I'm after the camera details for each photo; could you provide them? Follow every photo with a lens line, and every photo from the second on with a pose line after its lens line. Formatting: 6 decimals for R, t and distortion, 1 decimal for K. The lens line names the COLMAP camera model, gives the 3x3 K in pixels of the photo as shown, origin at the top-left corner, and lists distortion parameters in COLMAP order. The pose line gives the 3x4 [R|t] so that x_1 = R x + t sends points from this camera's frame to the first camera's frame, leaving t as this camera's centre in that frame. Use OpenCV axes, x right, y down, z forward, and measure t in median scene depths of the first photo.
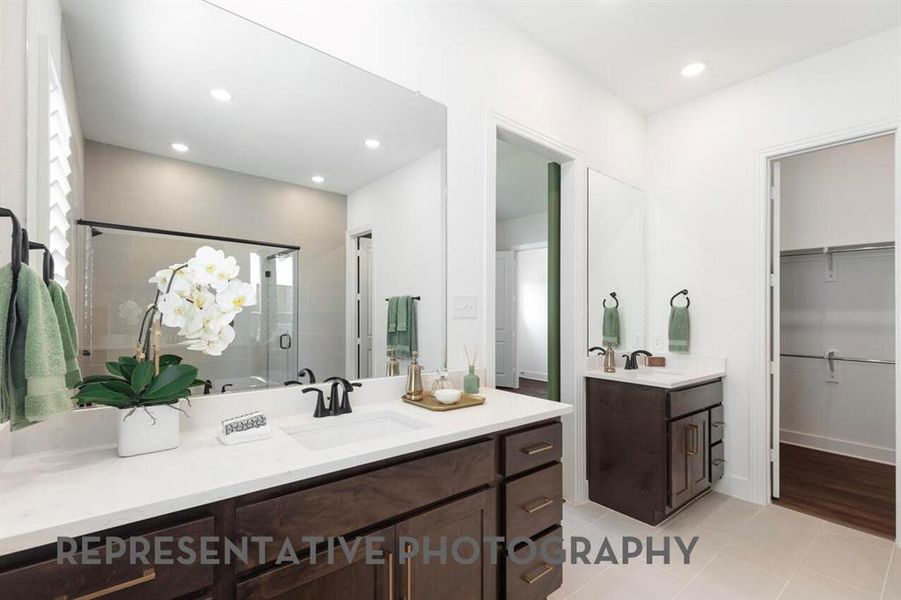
lens RADIAL K [[401.4, 0, 448.8], [0, 401.4, 305.8], [0, 0, 1]] dist [-0.002437, -0.000309]
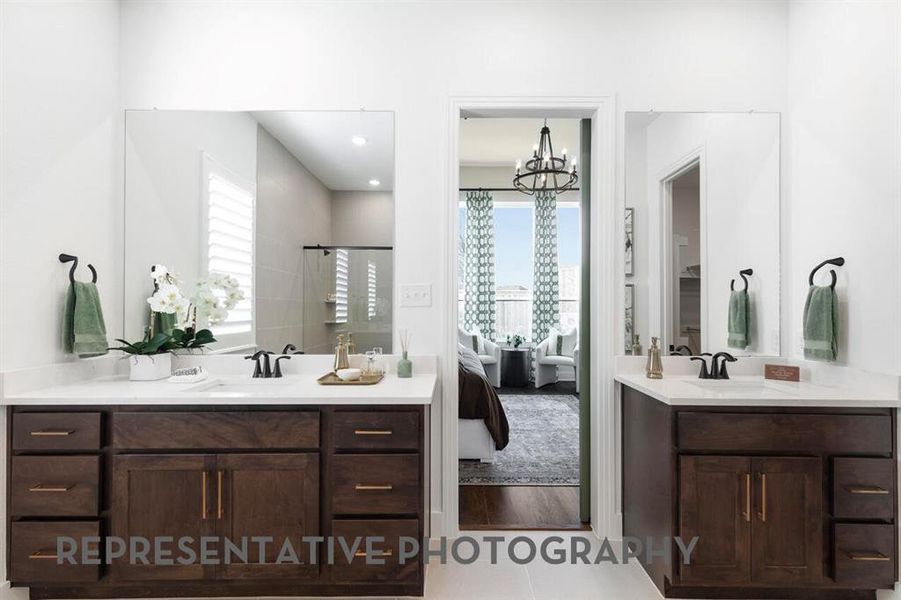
lens RADIAL K [[401.4, 0, 452.1], [0, 401.4, 301.5], [0, 0, 1]] dist [-0.002437, -0.000309]
pose [[0.778407, -0.018640, -0.627483, 0.535792], [0.020933, 0.999774, -0.003732, 0.016887], [0.627411, -0.010230, 0.778621, 0.172677]]
